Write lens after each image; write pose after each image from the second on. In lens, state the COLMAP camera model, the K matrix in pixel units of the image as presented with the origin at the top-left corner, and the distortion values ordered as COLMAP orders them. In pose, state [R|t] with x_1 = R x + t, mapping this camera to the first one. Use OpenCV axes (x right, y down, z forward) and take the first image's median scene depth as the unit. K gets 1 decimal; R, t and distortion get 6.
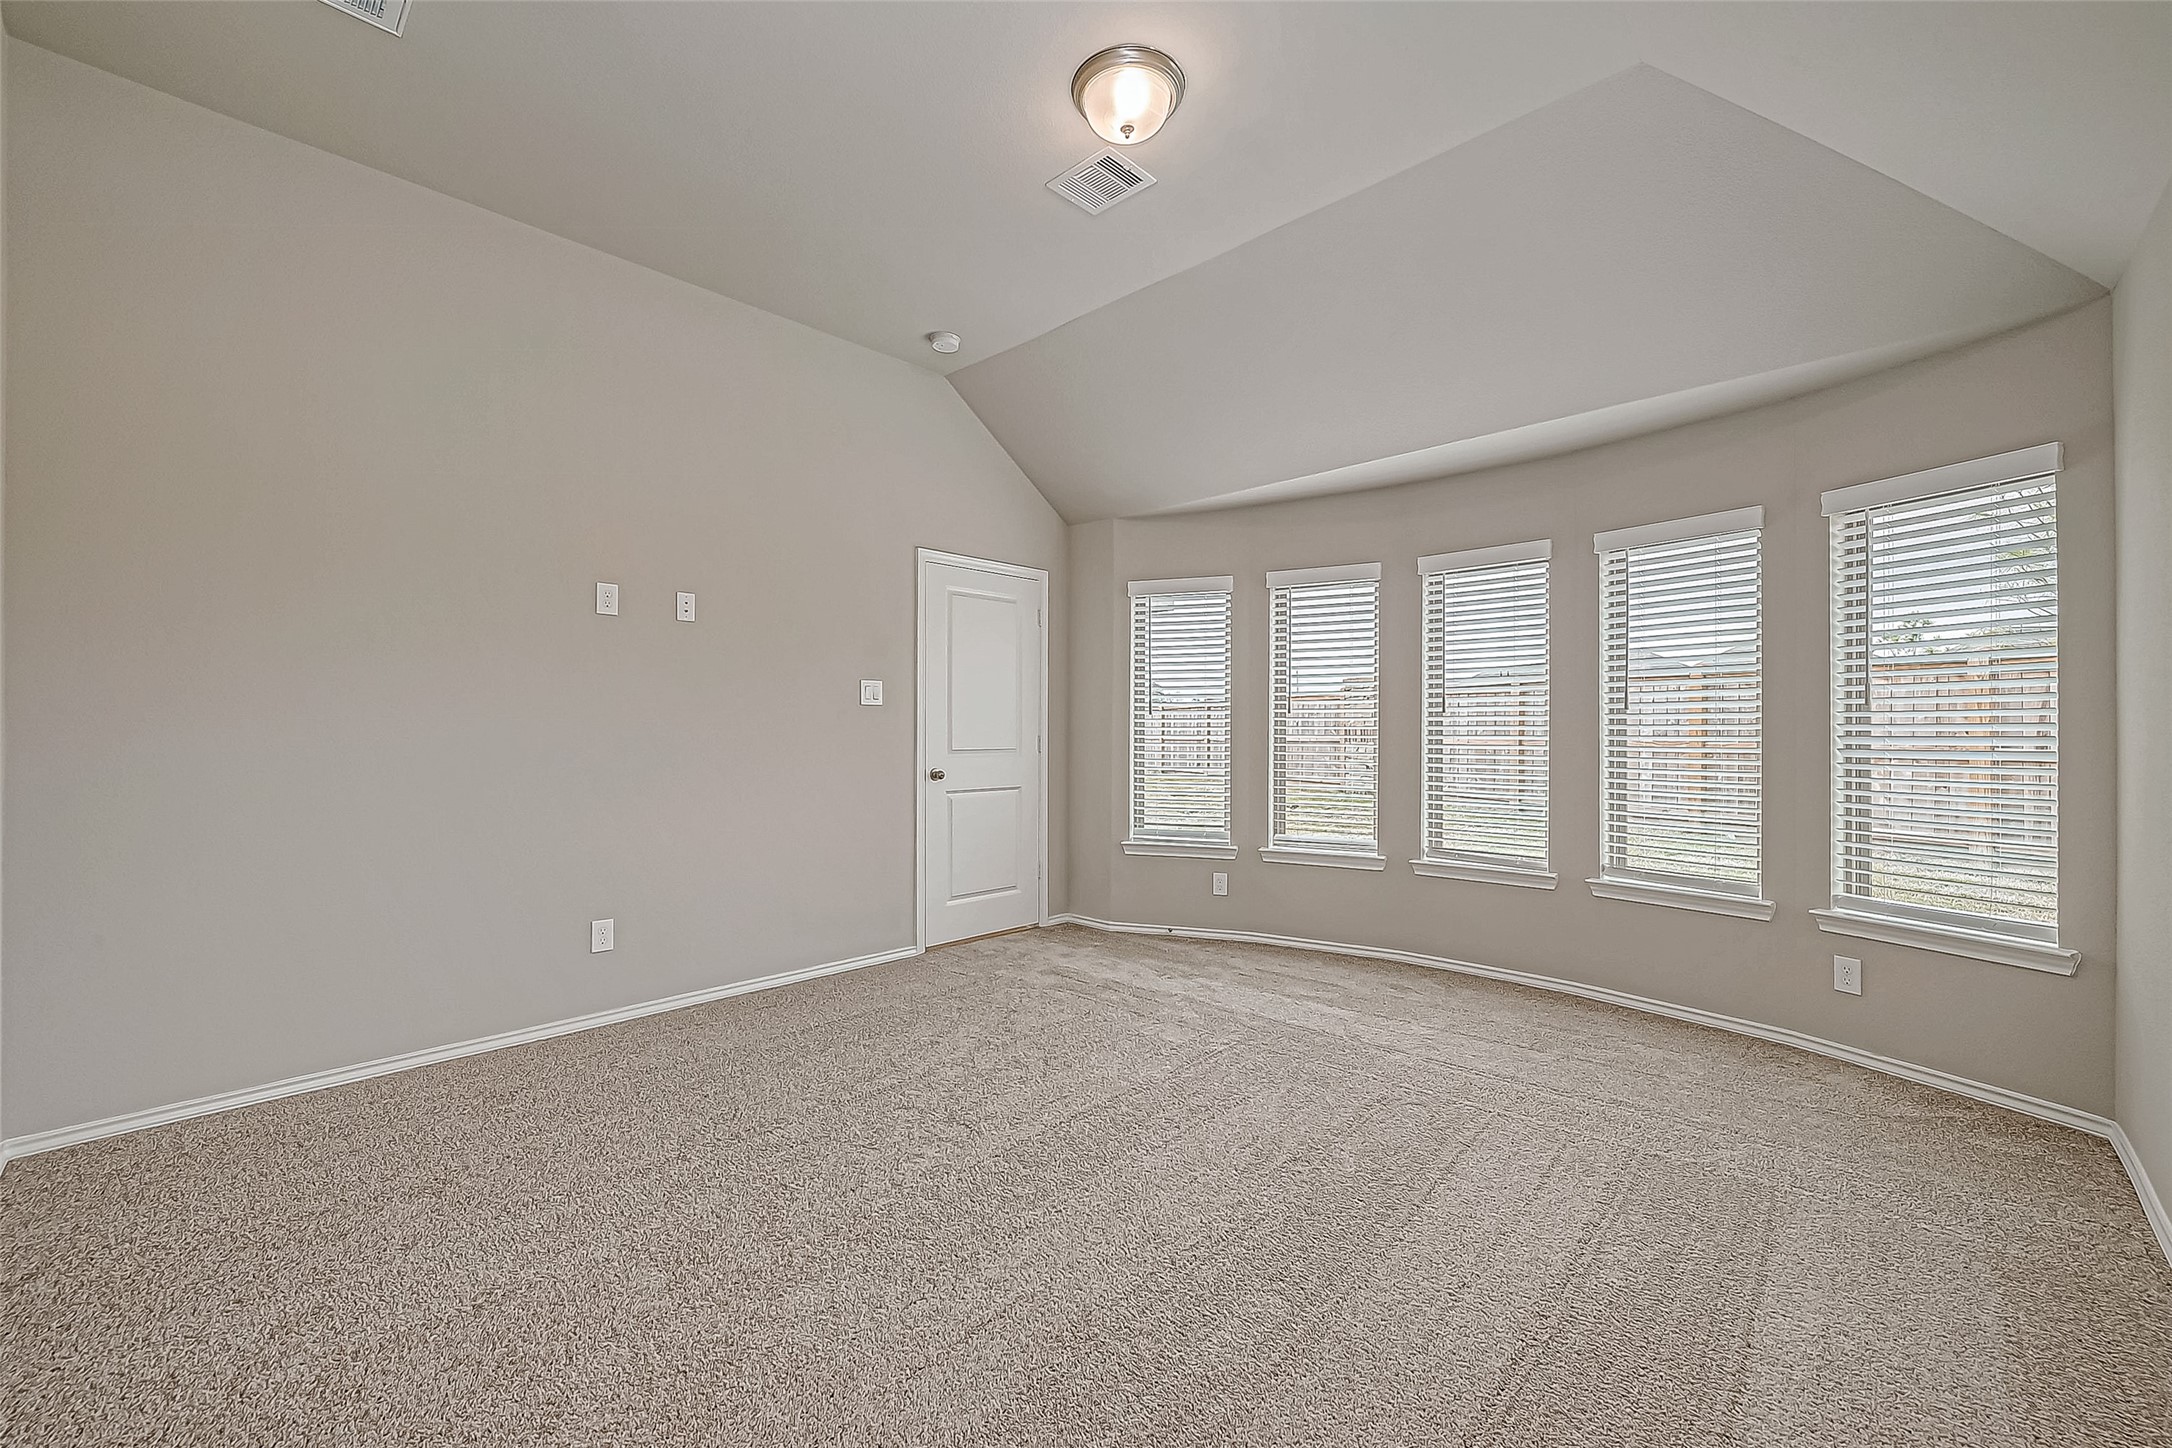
lens RADIAL K [[872.6, 0, 1094.3], [0, 872.6, 726.9], [0, 0, 1]] dist [-0.003689, -0.000161]
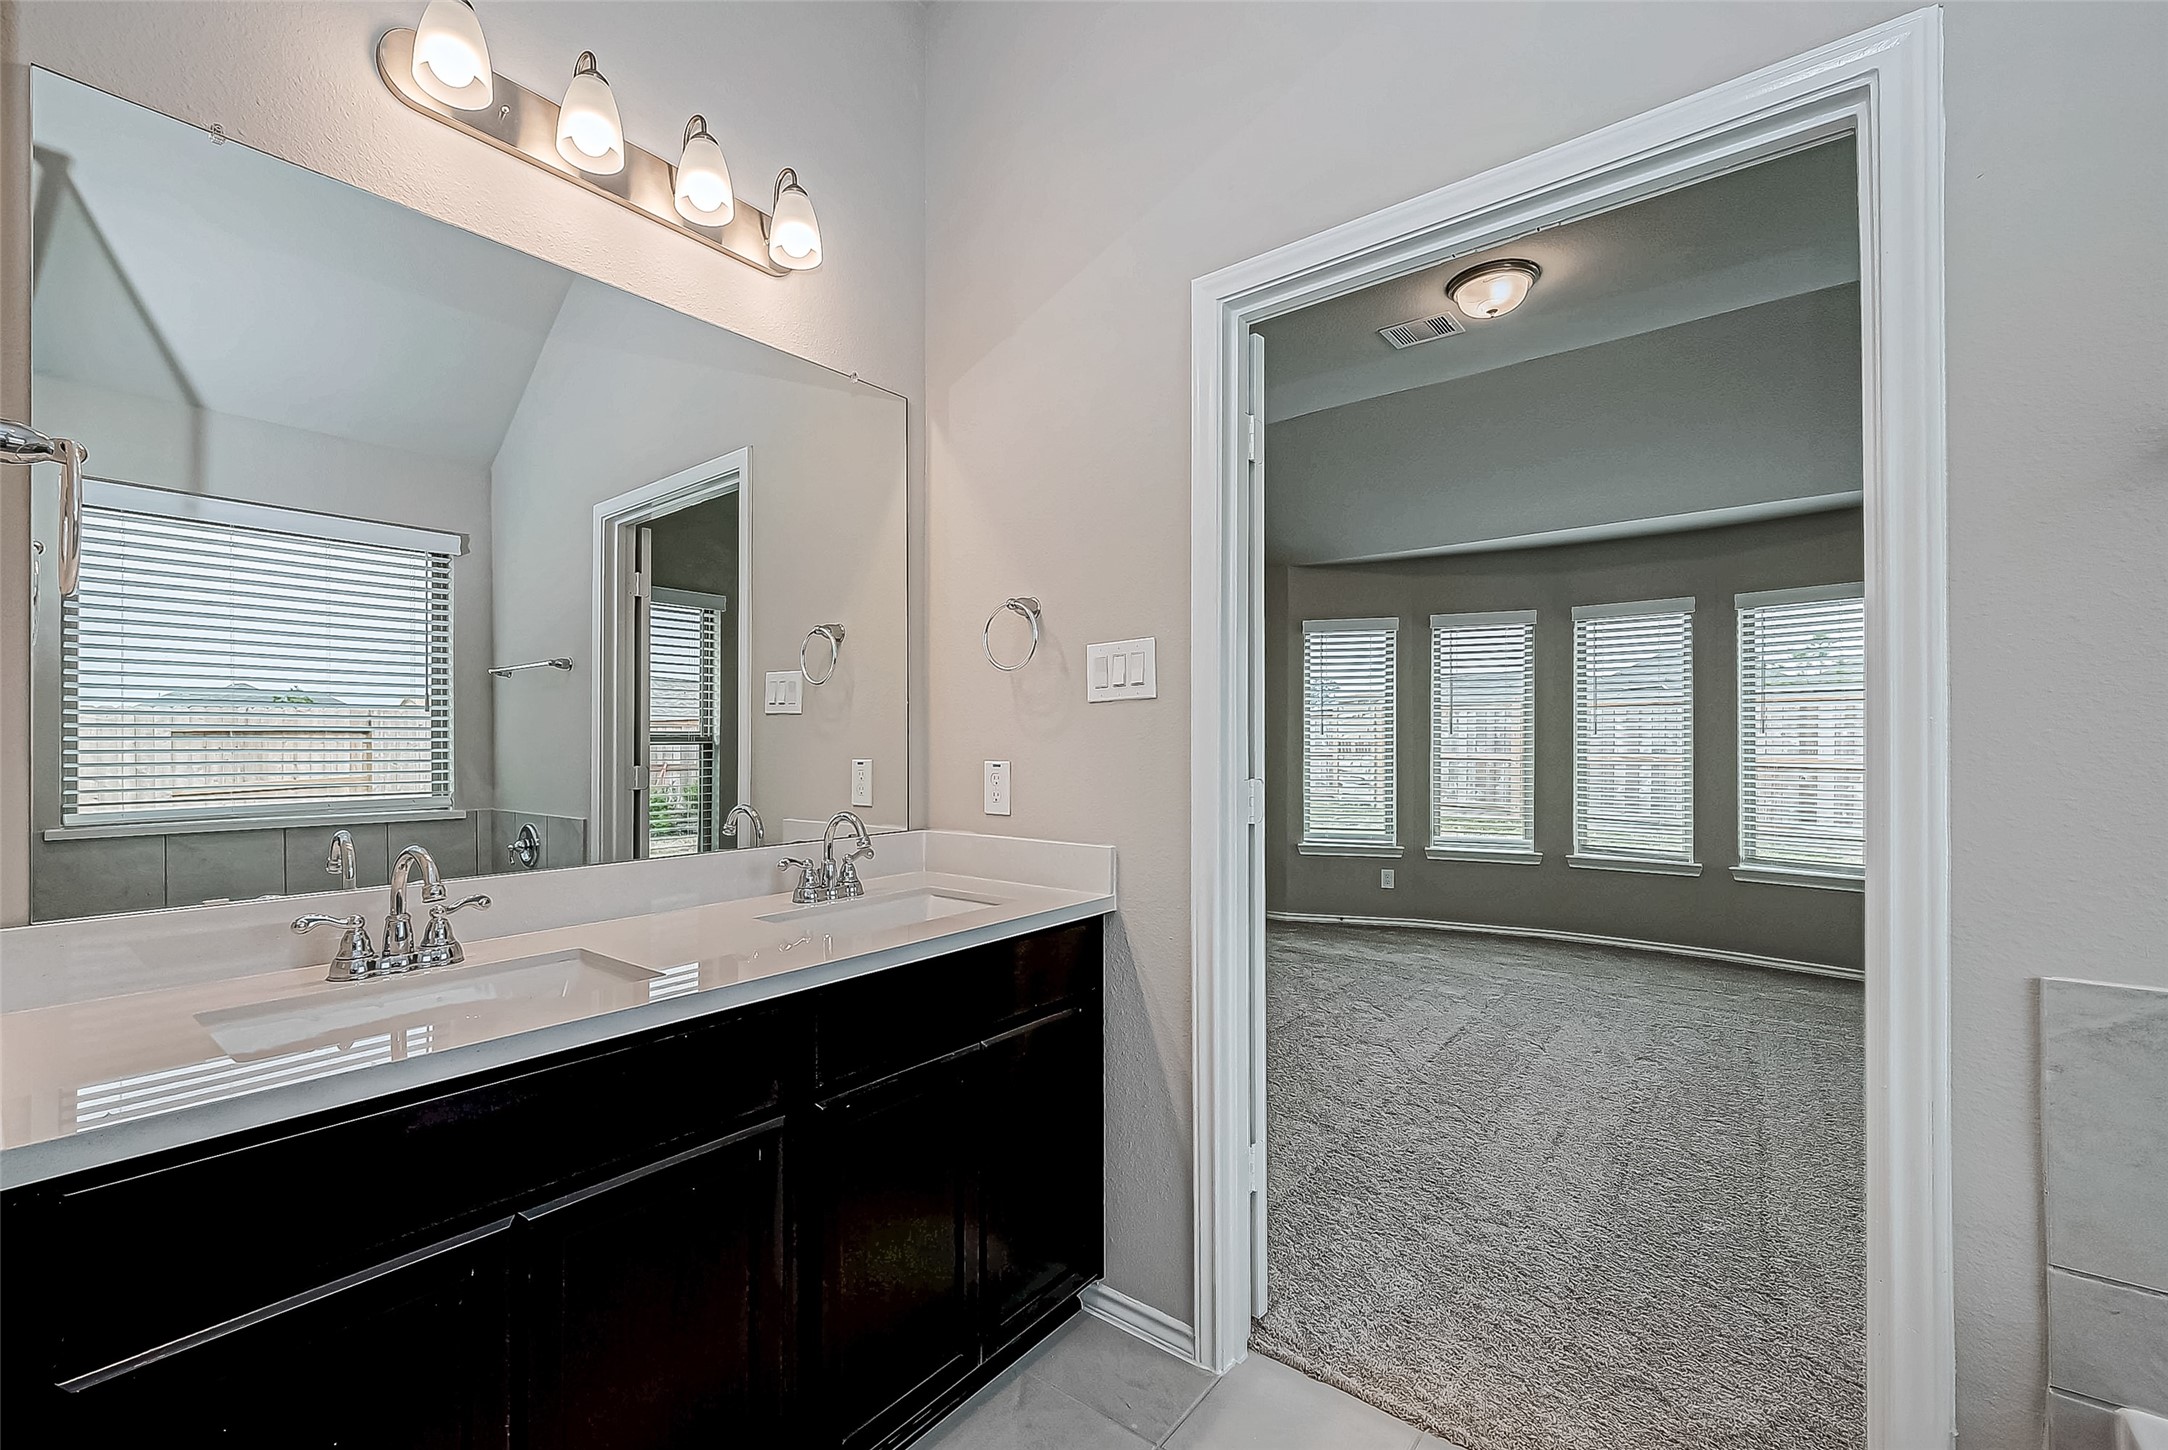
lens RADIAL K [[881.8, 0, 1094.5], [0, 881.8, 731.3], [0, 0, 1]] dist [-0.004156, -0.000163]
pose [[0.997994, 0.003007, 0.063230, -0.362560], [-0.002430, 0.999955, -0.009190, -0.007285], [-0.063255, 0.009018, 0.997957, -0.178775]]
